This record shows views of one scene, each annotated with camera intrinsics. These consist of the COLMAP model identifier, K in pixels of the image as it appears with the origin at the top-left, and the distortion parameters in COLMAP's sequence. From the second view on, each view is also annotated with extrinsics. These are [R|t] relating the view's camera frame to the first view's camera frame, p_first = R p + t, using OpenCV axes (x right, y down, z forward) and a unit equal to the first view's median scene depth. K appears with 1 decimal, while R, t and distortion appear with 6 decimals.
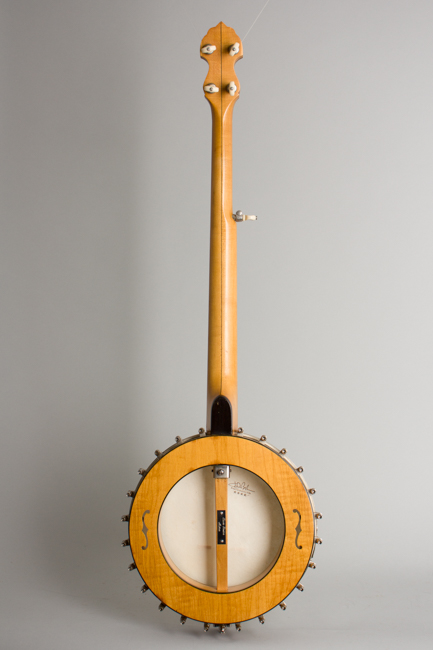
lens RADIAL K [[1057.2, 0, 226.4], [0, 1057.2, 338.3], [0, 0, 1]] dist [0.175741, 0.000000]
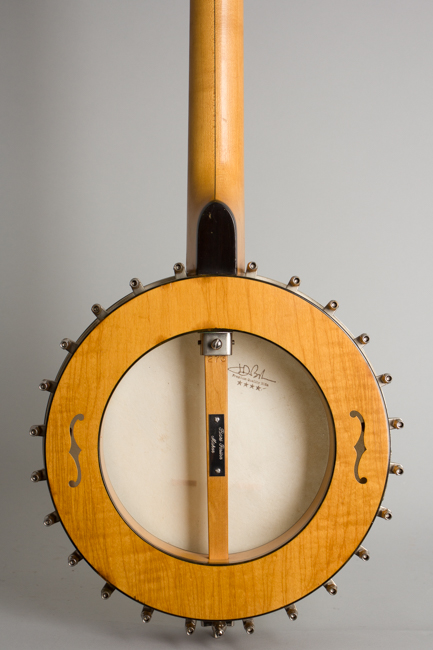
lens RADIAL K [[1536.9, 0, 219.5], [0, 1536.9, 323.7], [0, 0, 1]] dist [0.347233, 0.000000]
pose [[0.999735, -0.004565, 0.022583, -0.020471], [0.002930, 0.997408, 0.071890, 0.058853], [-0.022853, -0.071805, 0.997157, 0.220068]]
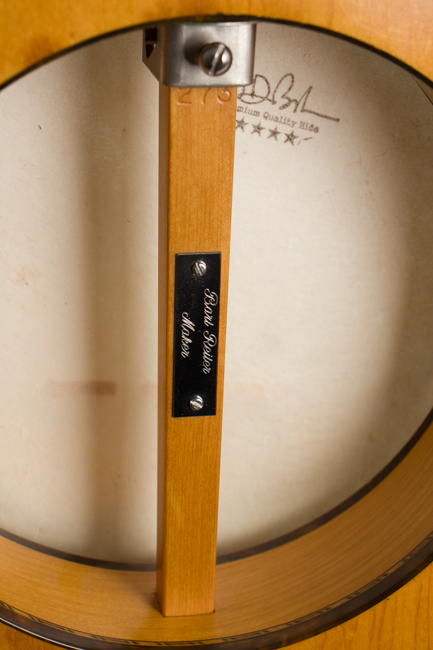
lens RADIAL K [[1649.7, 0, 216.5], [0, 1649.7, 325.4], [0, 0, 1]] dist [-0.000358, 0.000000]
pose [[0.983173, -0.036148, 0.179065, -0.052341], [-0.043540, 0.905608, 0.421876, 0.052636], [-0.177412, -0.422573, 0.888795, 0.732920]]
